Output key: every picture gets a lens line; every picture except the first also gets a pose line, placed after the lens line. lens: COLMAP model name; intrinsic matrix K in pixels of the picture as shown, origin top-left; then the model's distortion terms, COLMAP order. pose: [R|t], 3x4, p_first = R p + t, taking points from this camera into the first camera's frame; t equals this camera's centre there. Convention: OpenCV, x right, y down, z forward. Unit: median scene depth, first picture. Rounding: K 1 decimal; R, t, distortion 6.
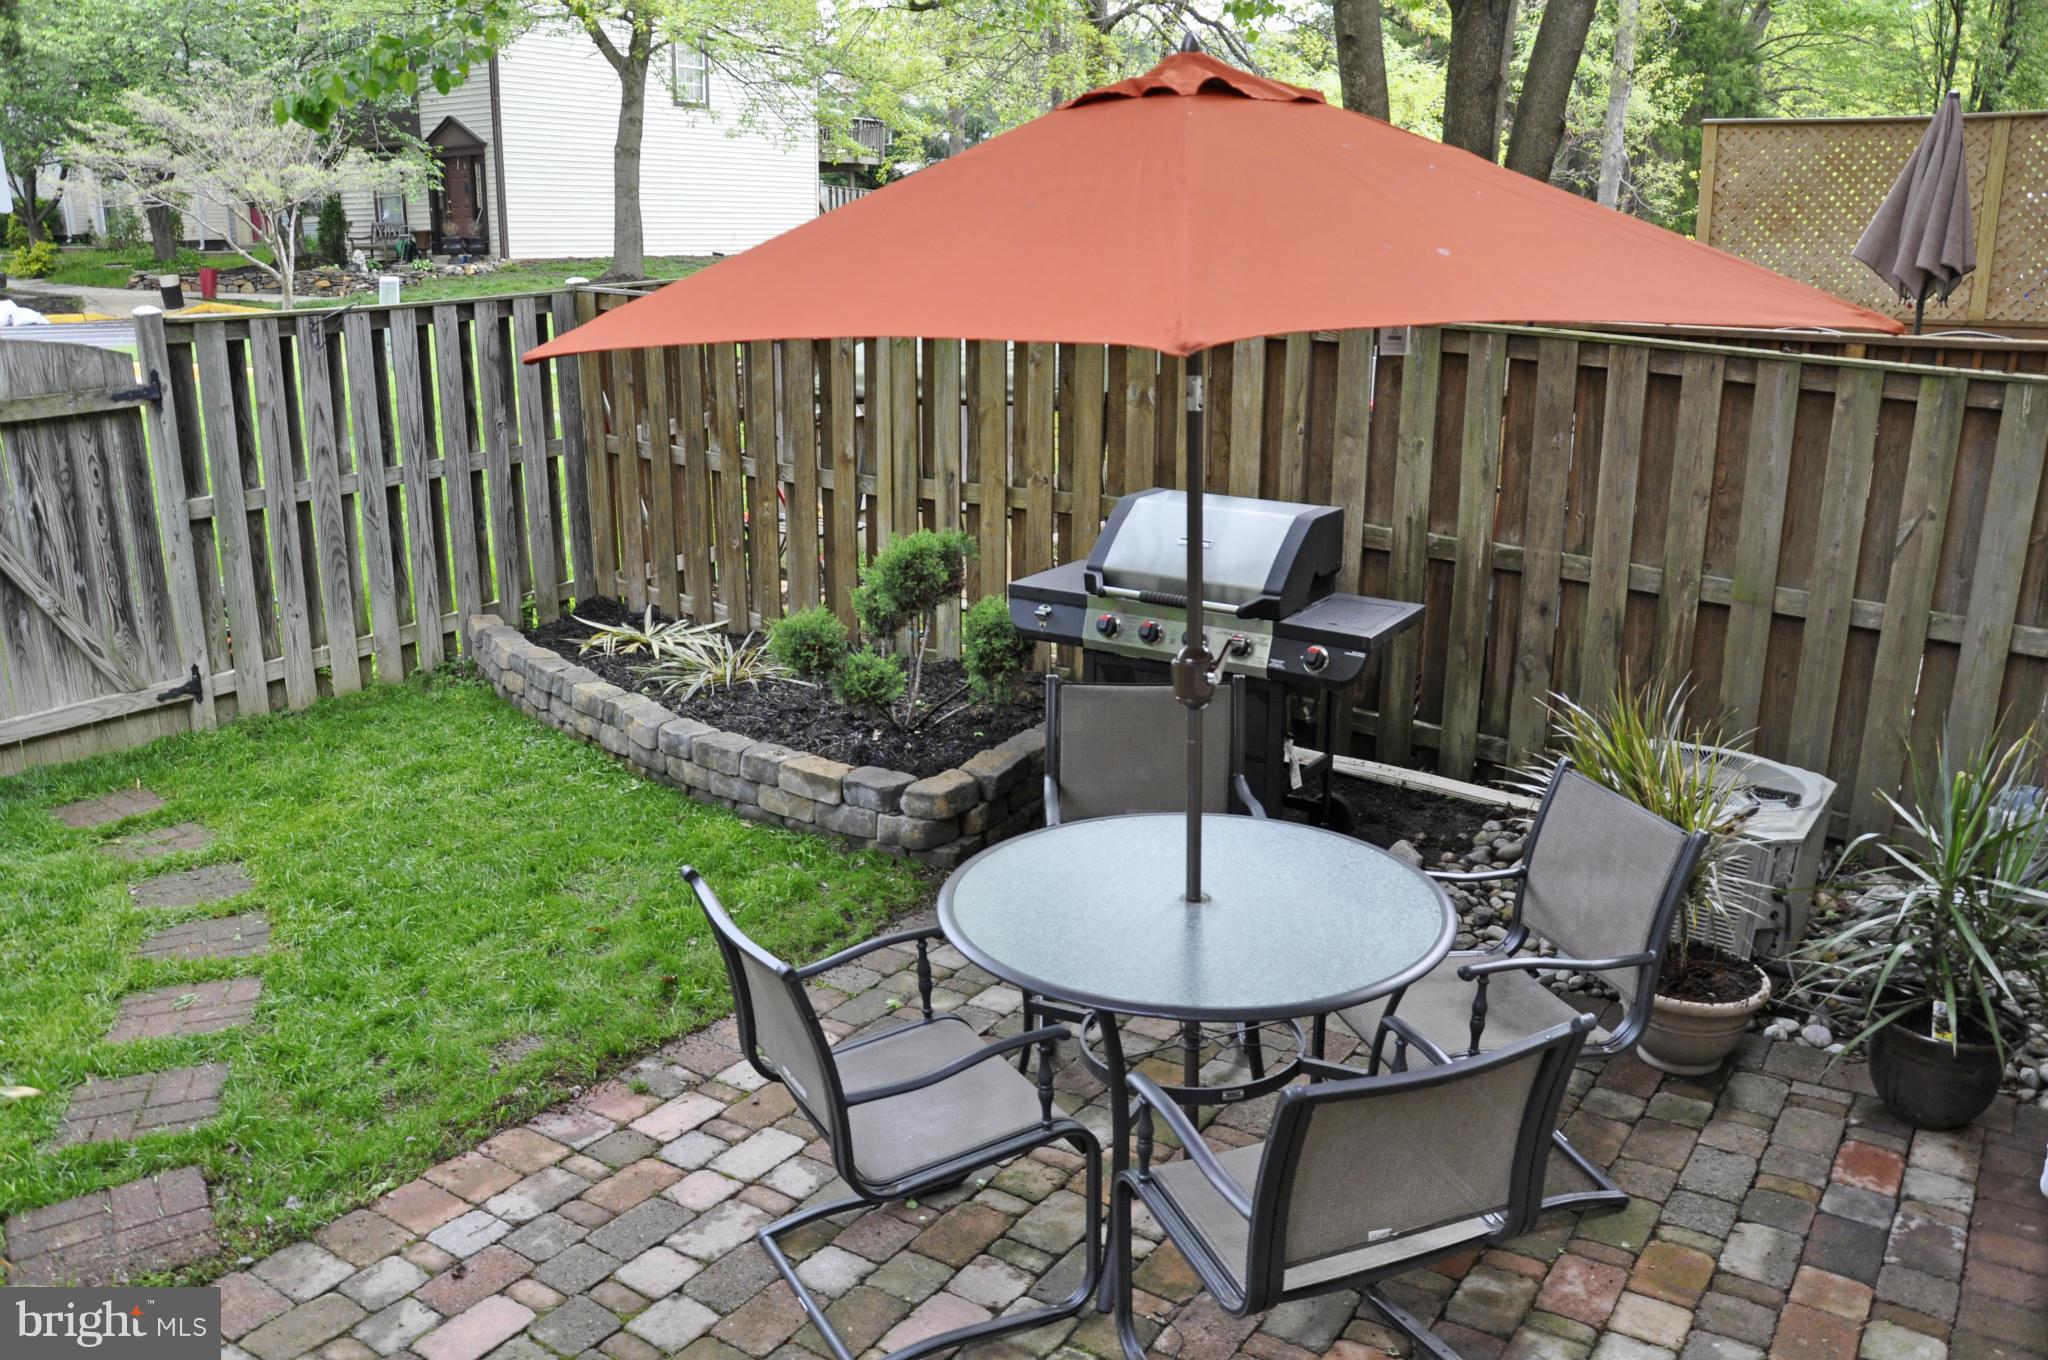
lens RADIAL K [[1622.1, 0, 1023.9], [0, 1622.1, 687.1], [0, 0, 1]] dist [-0.092911, 0.006846]
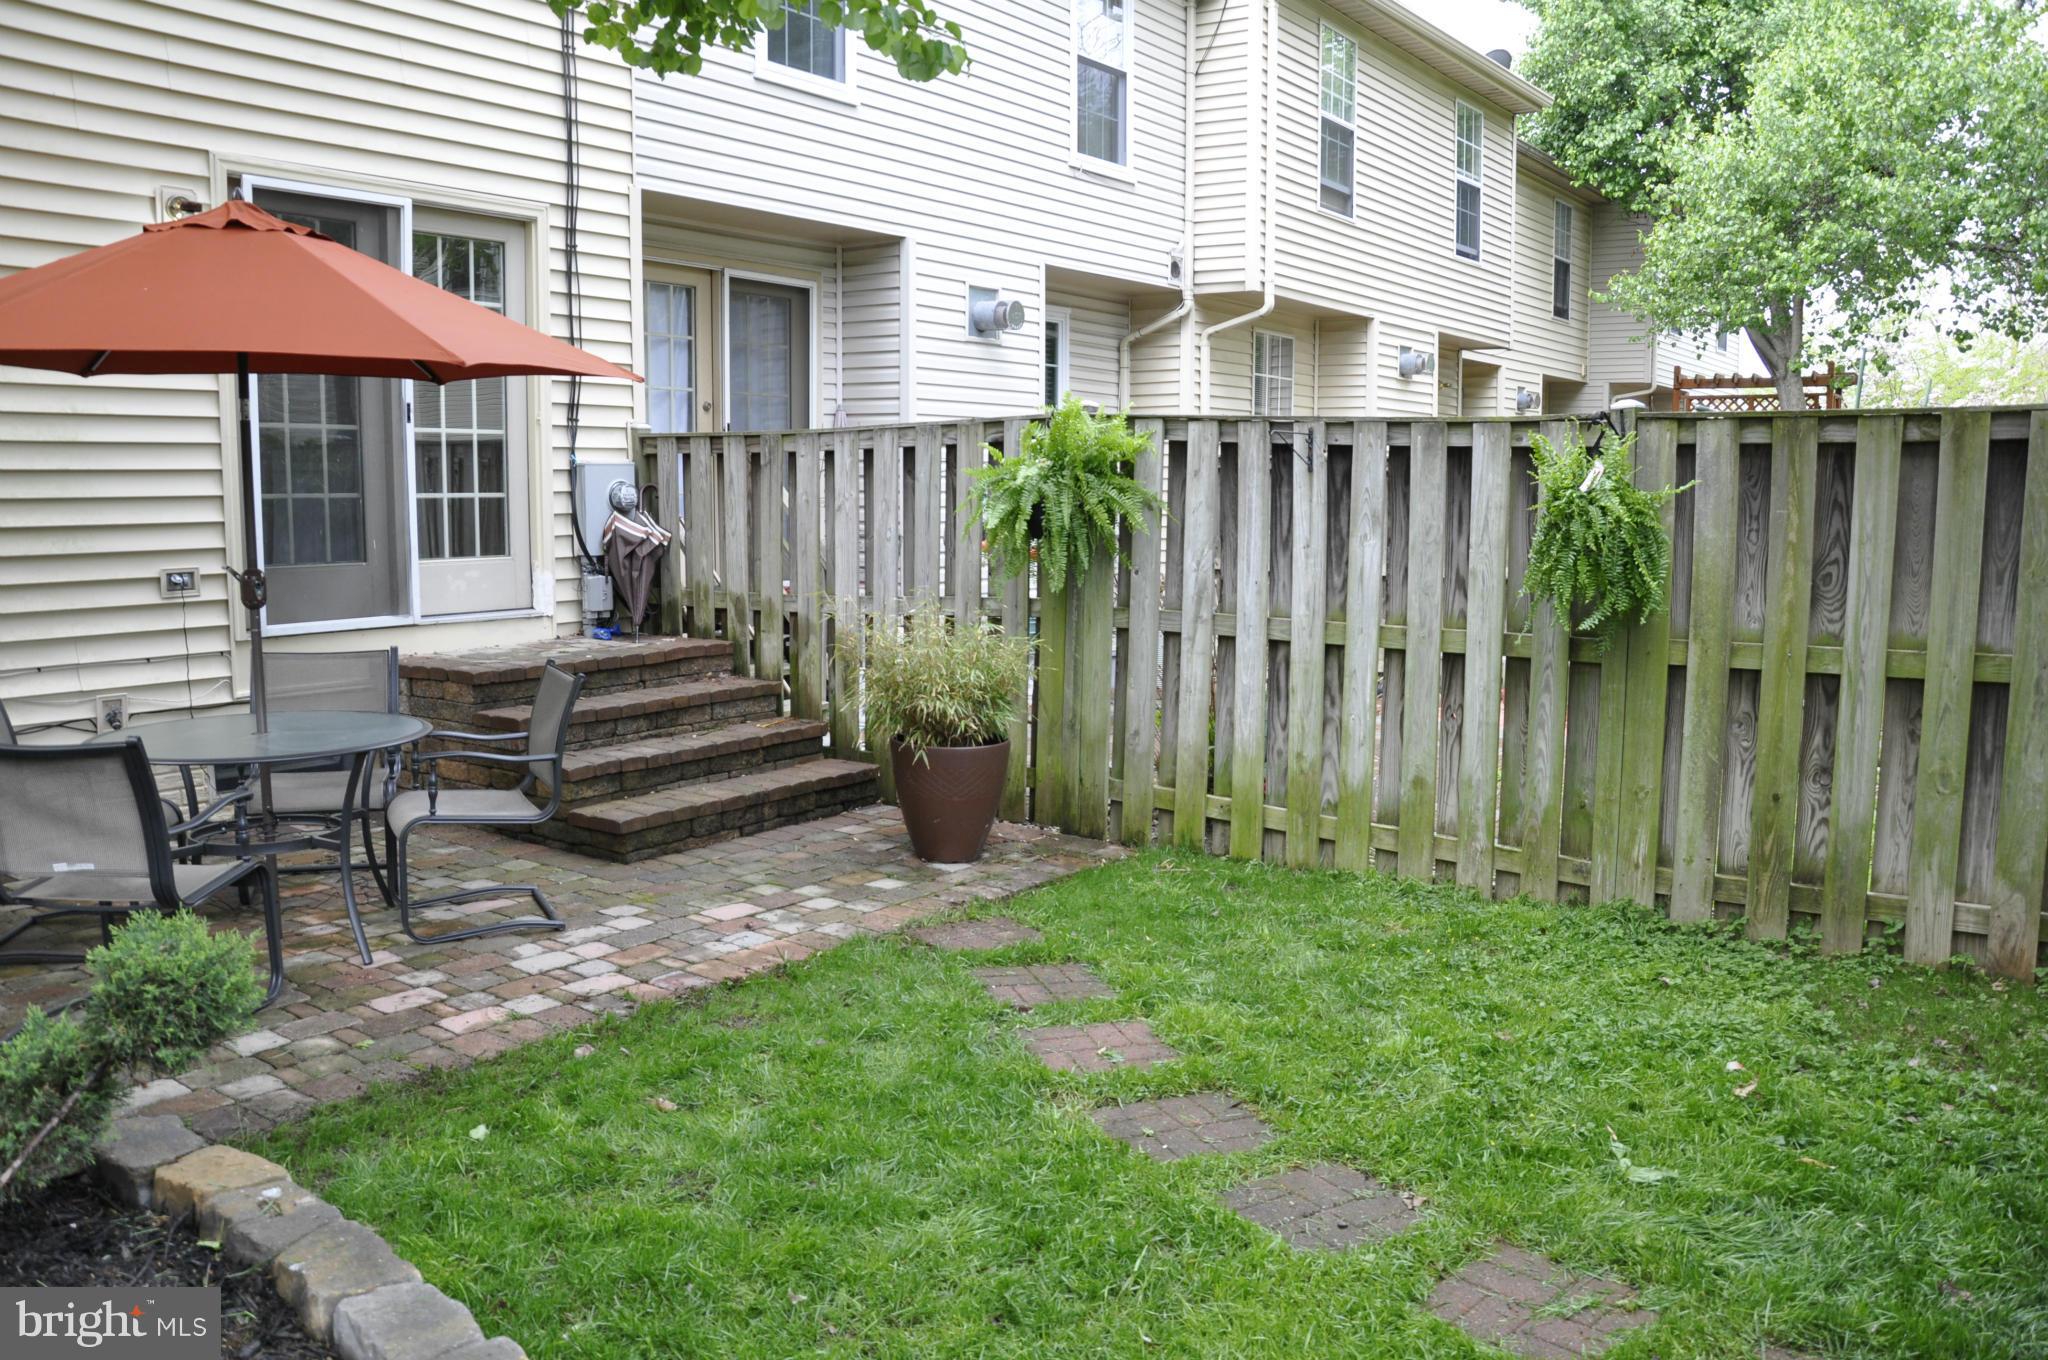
lens RADIAL K [[1622.1, 0, 1024.1], [0, 1622.1, 685.3], [0, 0, 1]] dist [-0.092911, 0.006846]
pose [[-0.999418, -0.001657, 0.034078, -0.567580], [0.010990, 0.929946, 0.367531, -0.391446], [-0.032300, 0.367691, -0.929387, 1.993842]]
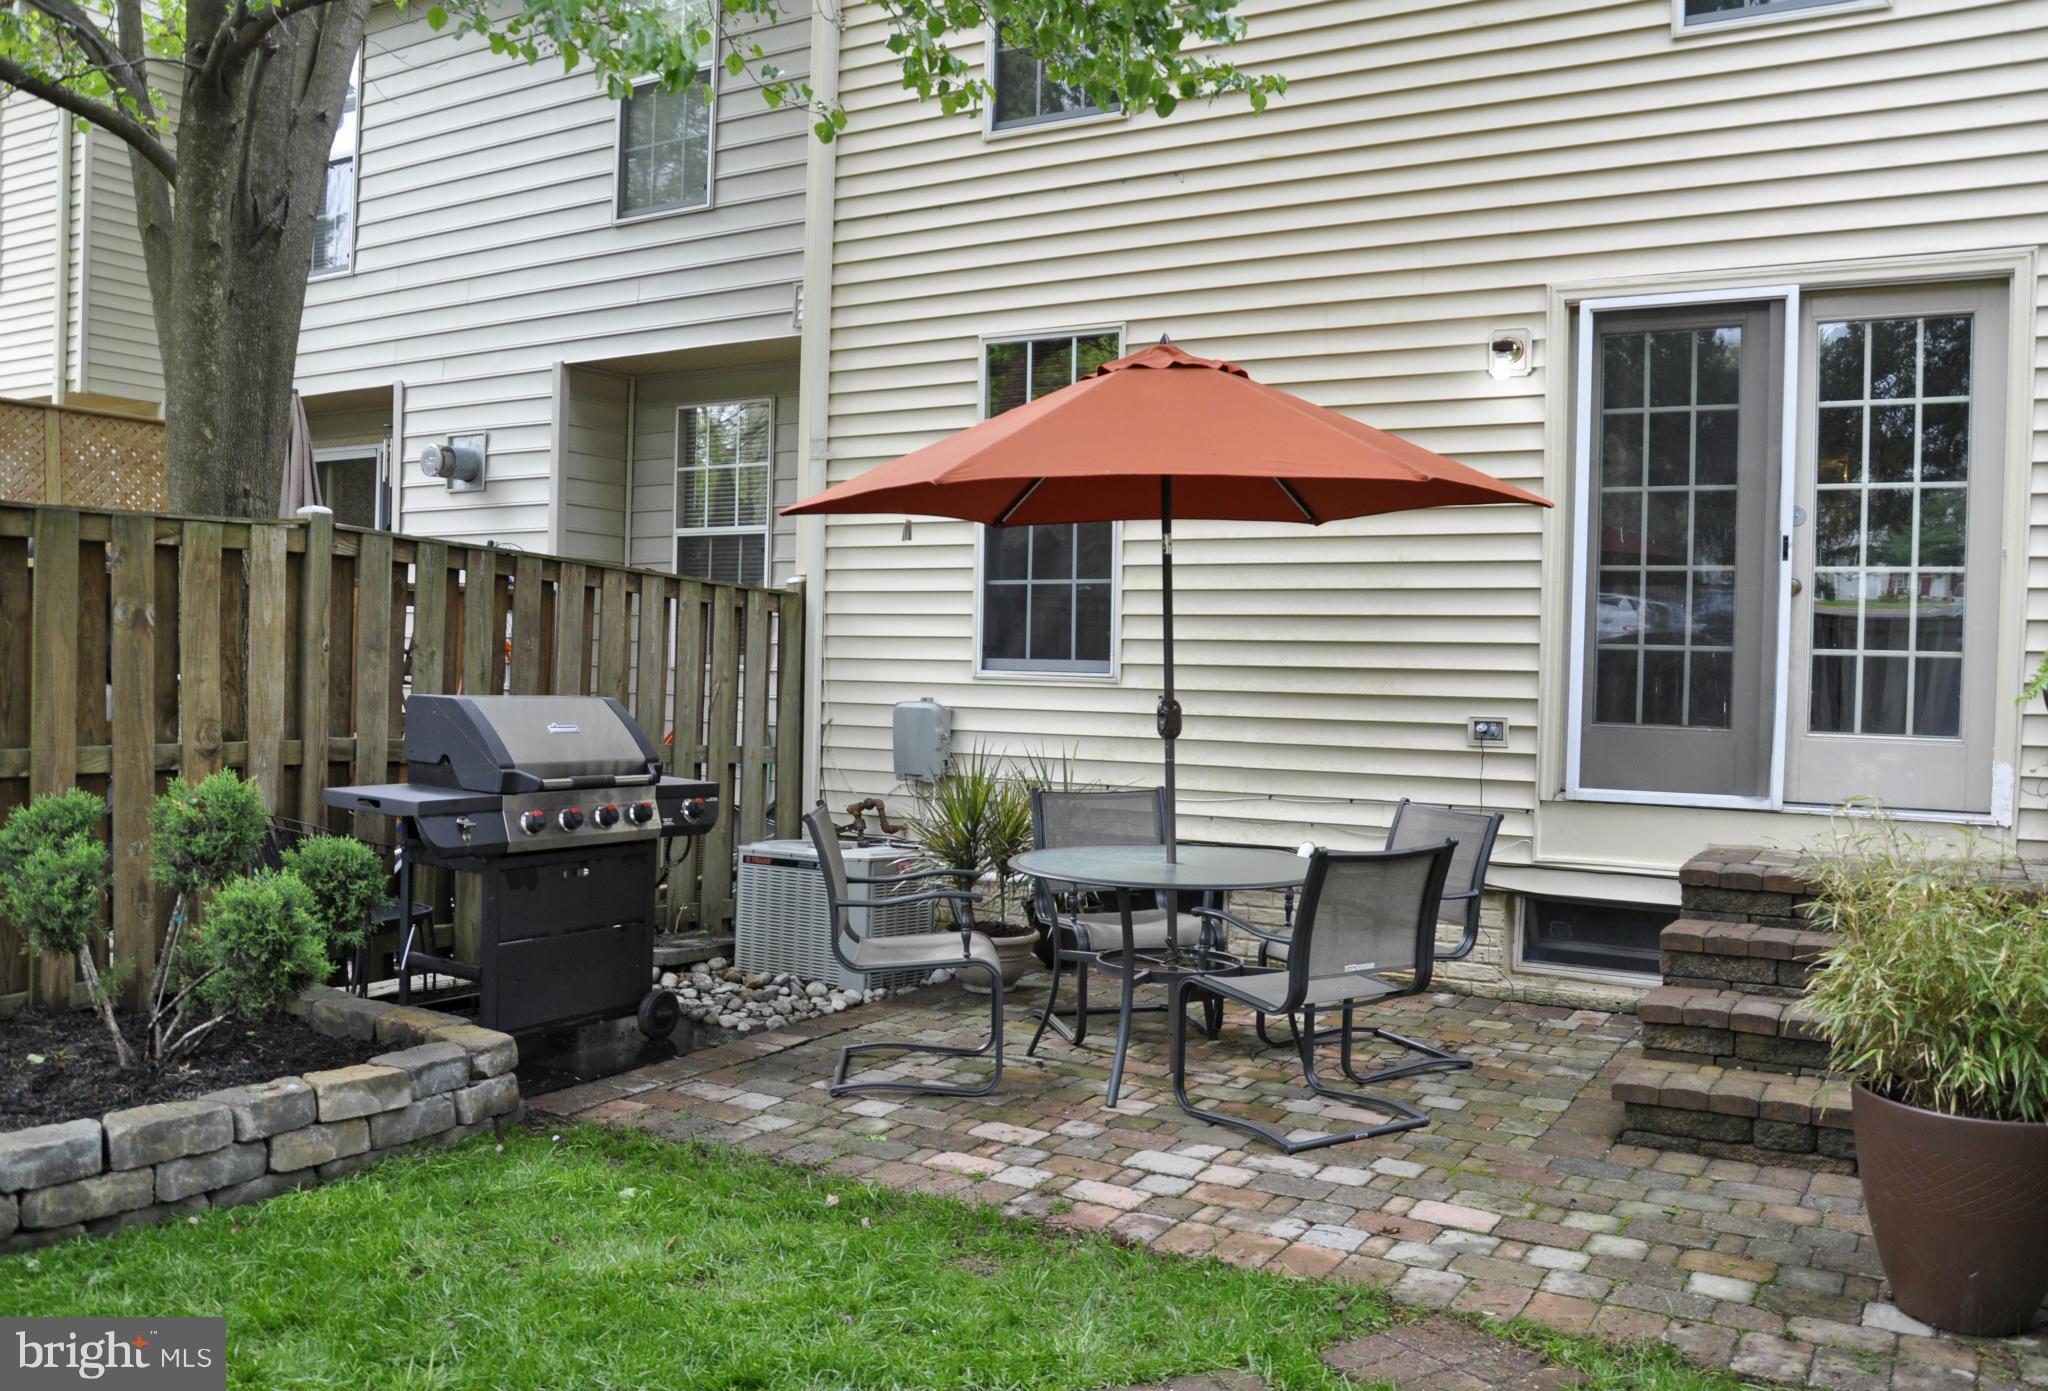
lens RADIAL K [[1656.4, 0, 1026.3], [0, 1656.4, 697.8], [0, 0, 1]] dist [-0.100360, 0.016378]
pose [[-0.067647, -0.024299, 0.997413, -1.249880], [0.234992, 0.971190, 0.039598, -0.106224], [-0.969641, 0.237063, -0.059988, 1.002562]]
